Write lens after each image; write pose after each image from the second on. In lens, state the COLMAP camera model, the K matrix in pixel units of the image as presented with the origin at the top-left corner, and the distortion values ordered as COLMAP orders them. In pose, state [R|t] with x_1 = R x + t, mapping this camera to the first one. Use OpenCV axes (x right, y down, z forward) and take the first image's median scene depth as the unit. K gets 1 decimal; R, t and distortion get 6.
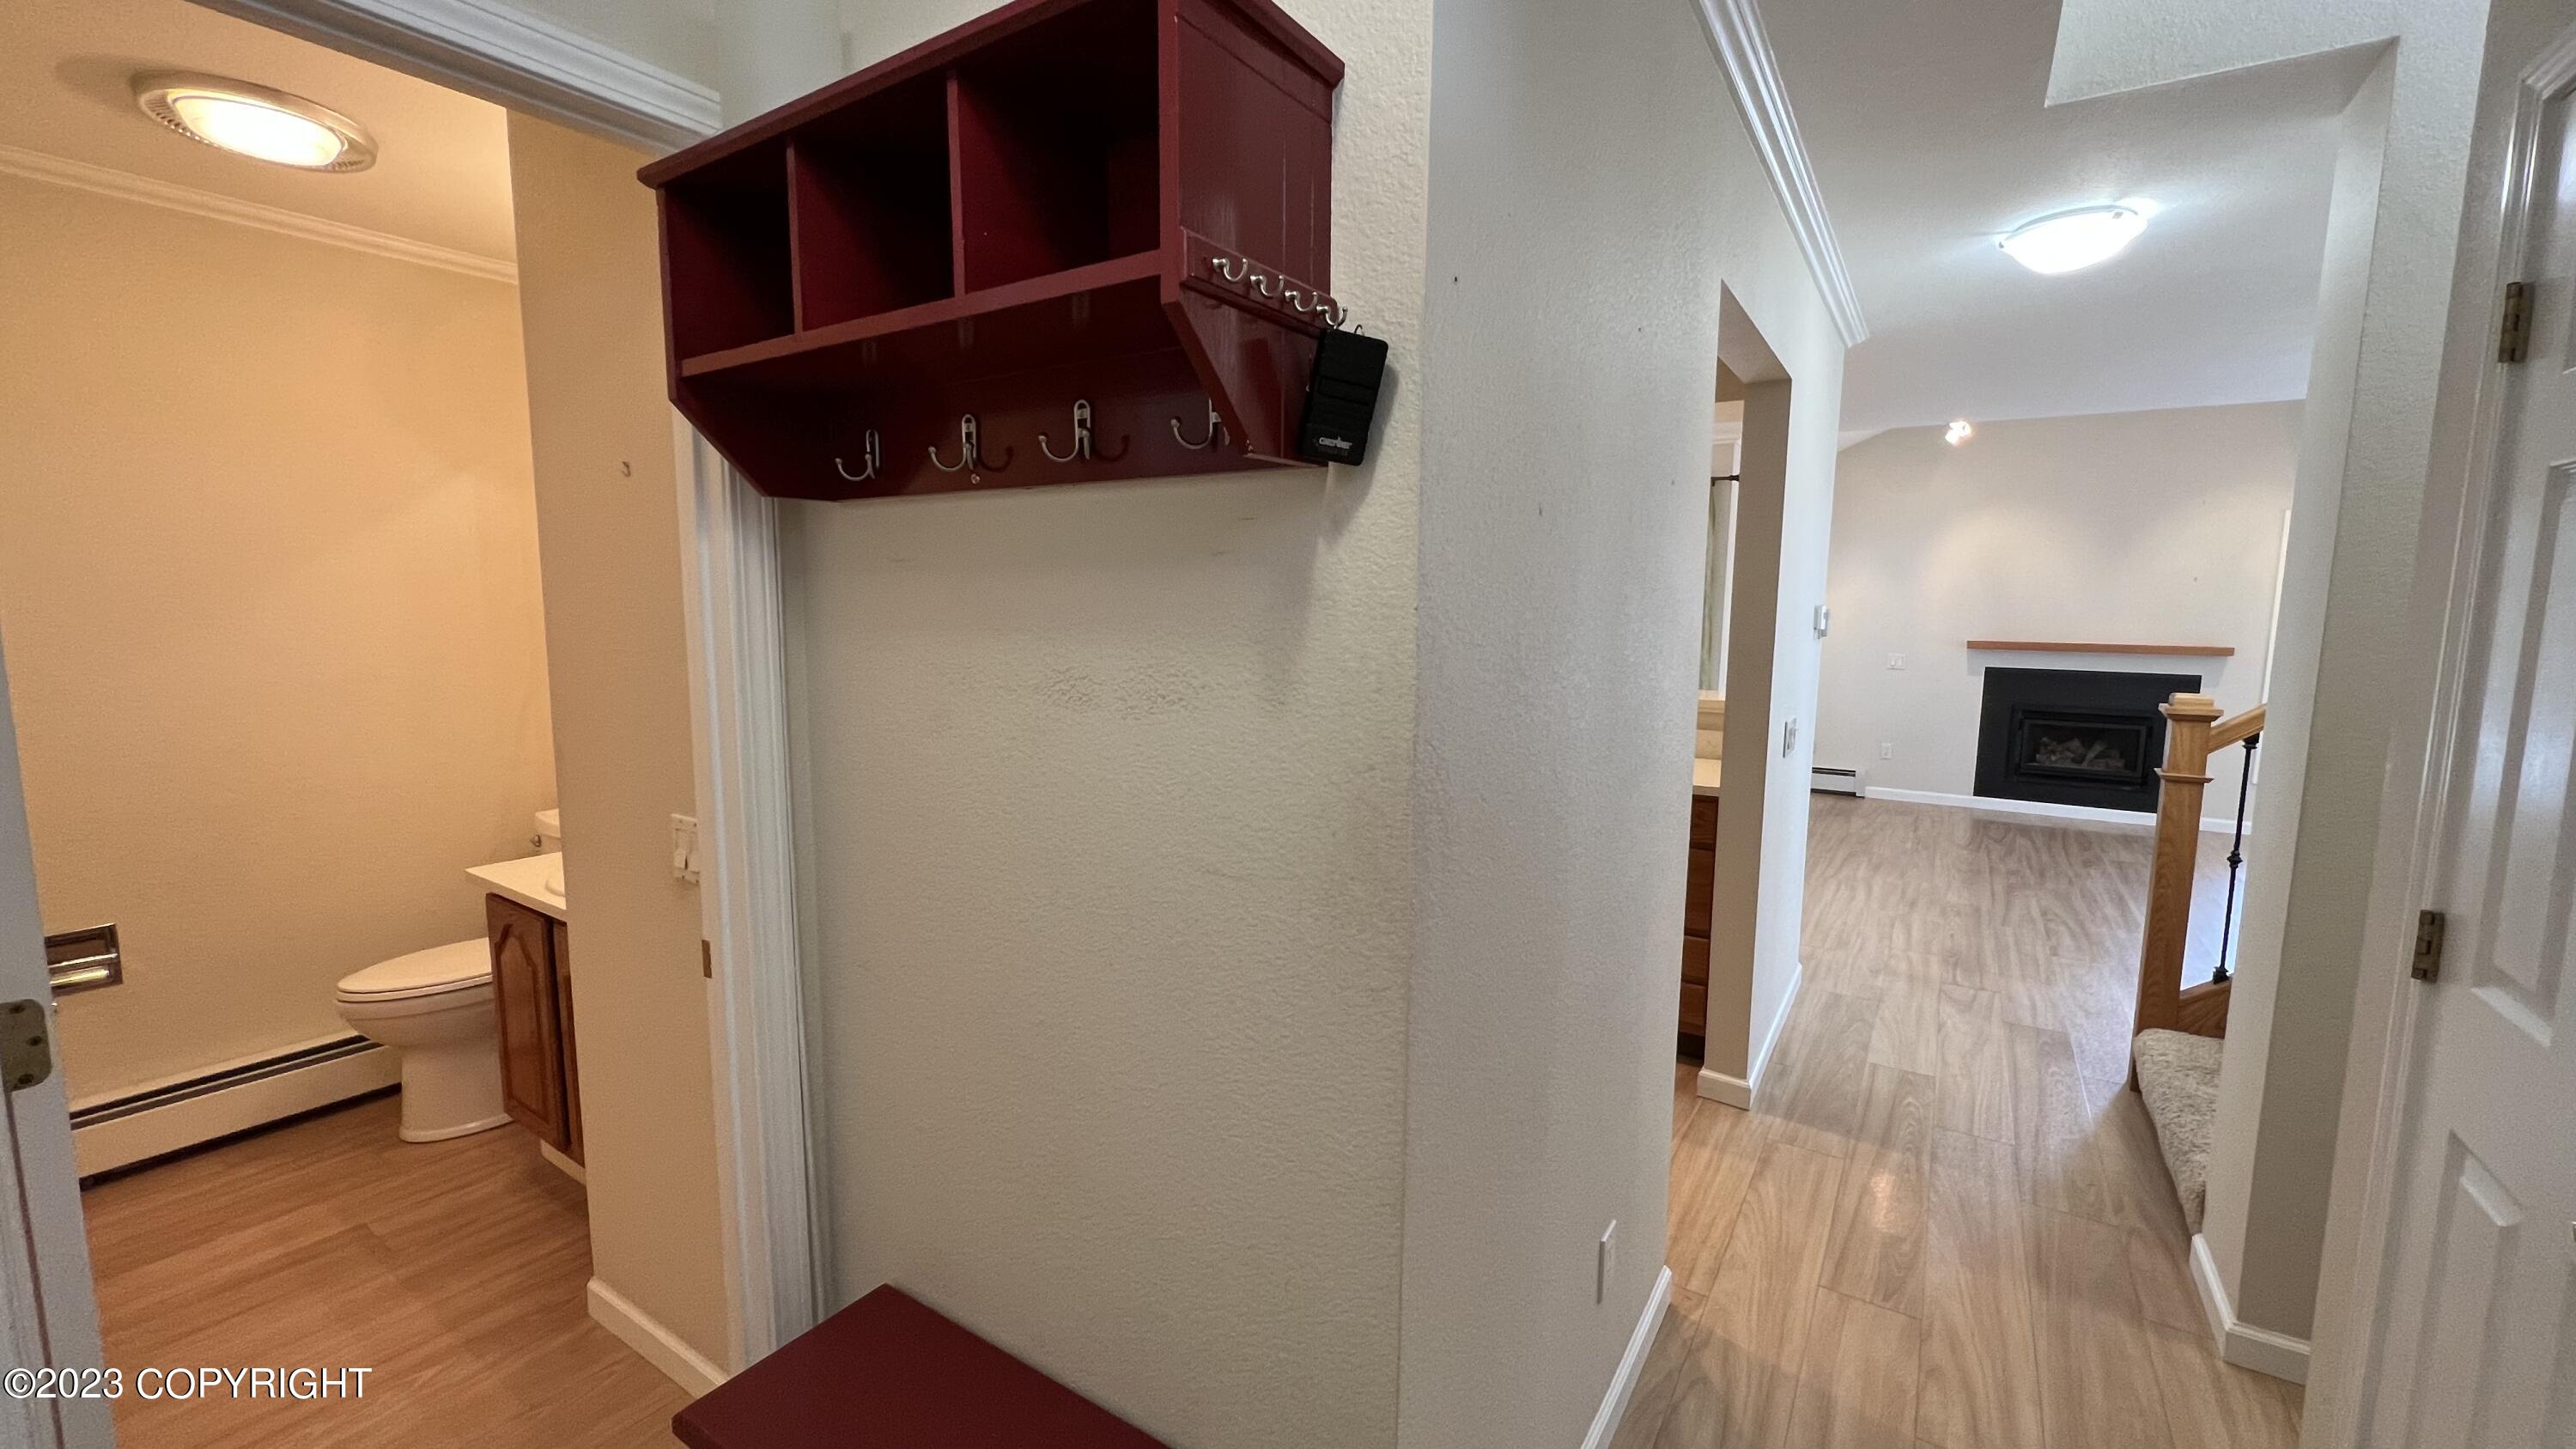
lens RADIAL K [[1029.4, 0, 1290.4], [0, 1029.4, 724.3], [0, 0, 1]] dist [-0.000965, 0.000272]
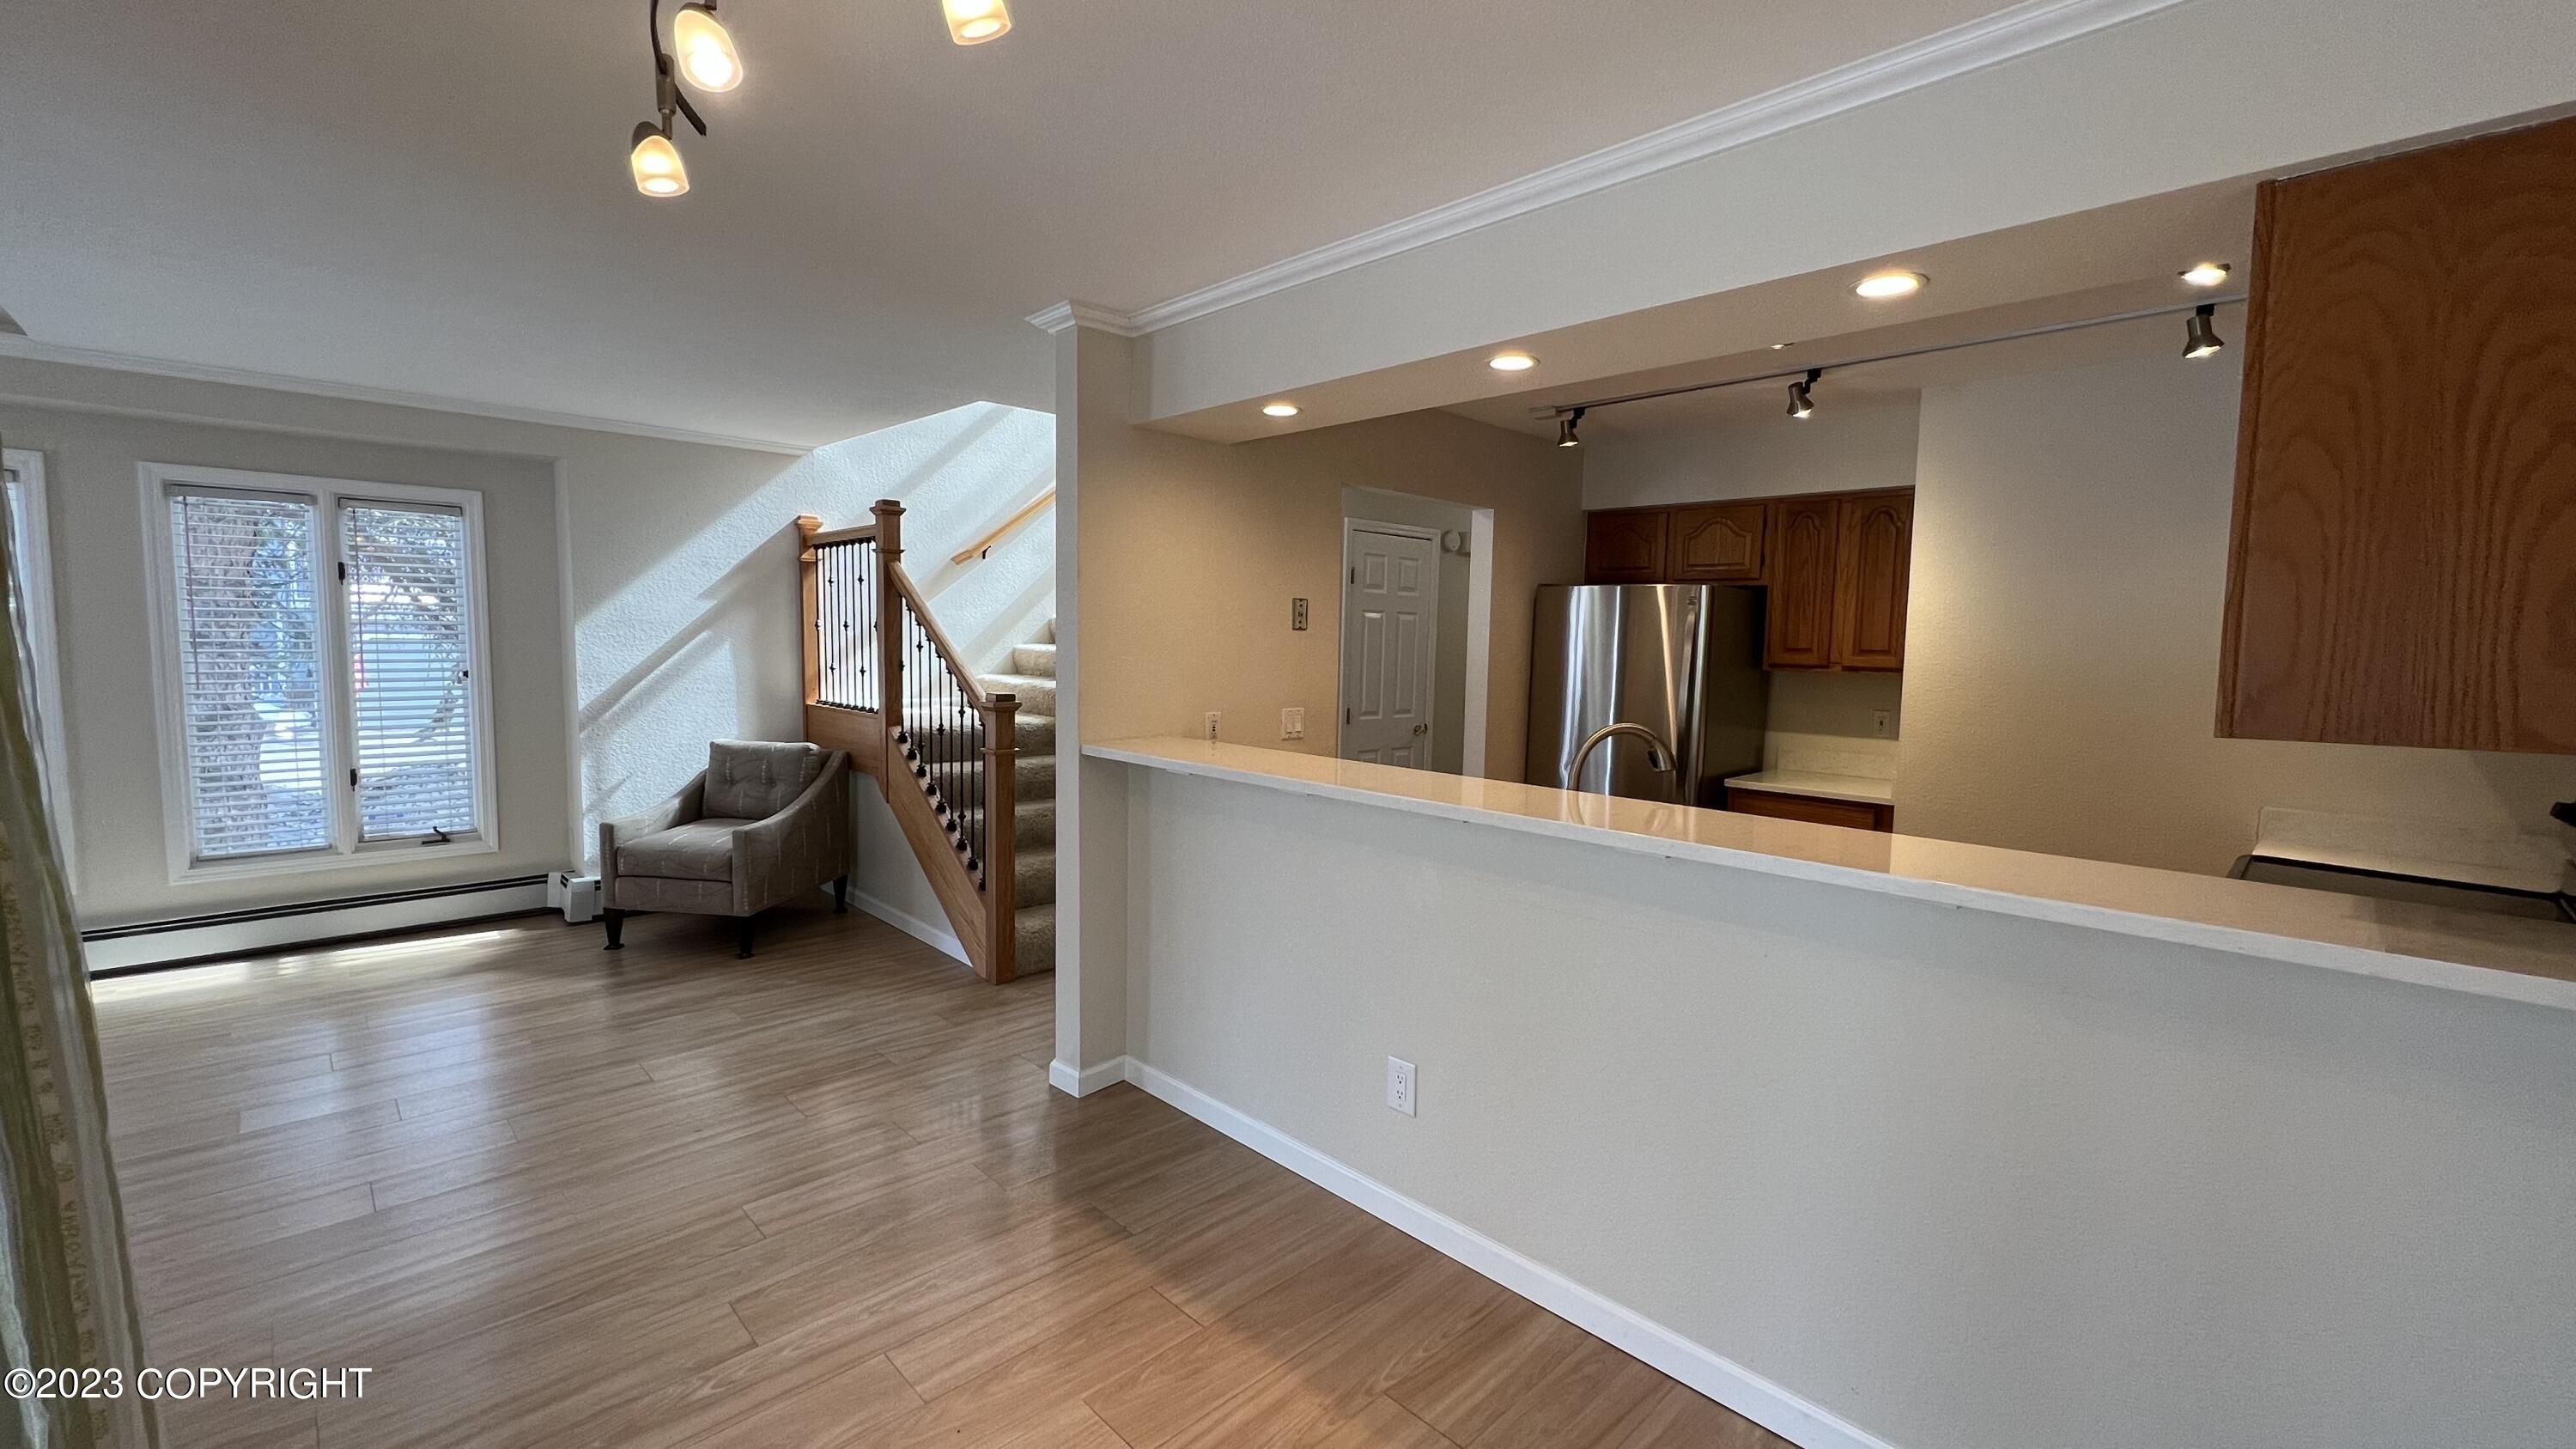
lens RADIAL K [[1033.3, 0, 1289.6], [0, 1033.3, 724.2], [0, 0, 1]] dist [-0.000594, 0.000236]
pose [[-0.975898, -0.048965, 0.212662, 0.171248], [-0.004404, 0.978723, 0.205138, -0.256380], [-0.218182, 0.199257, -0.955350, 2.090488]]
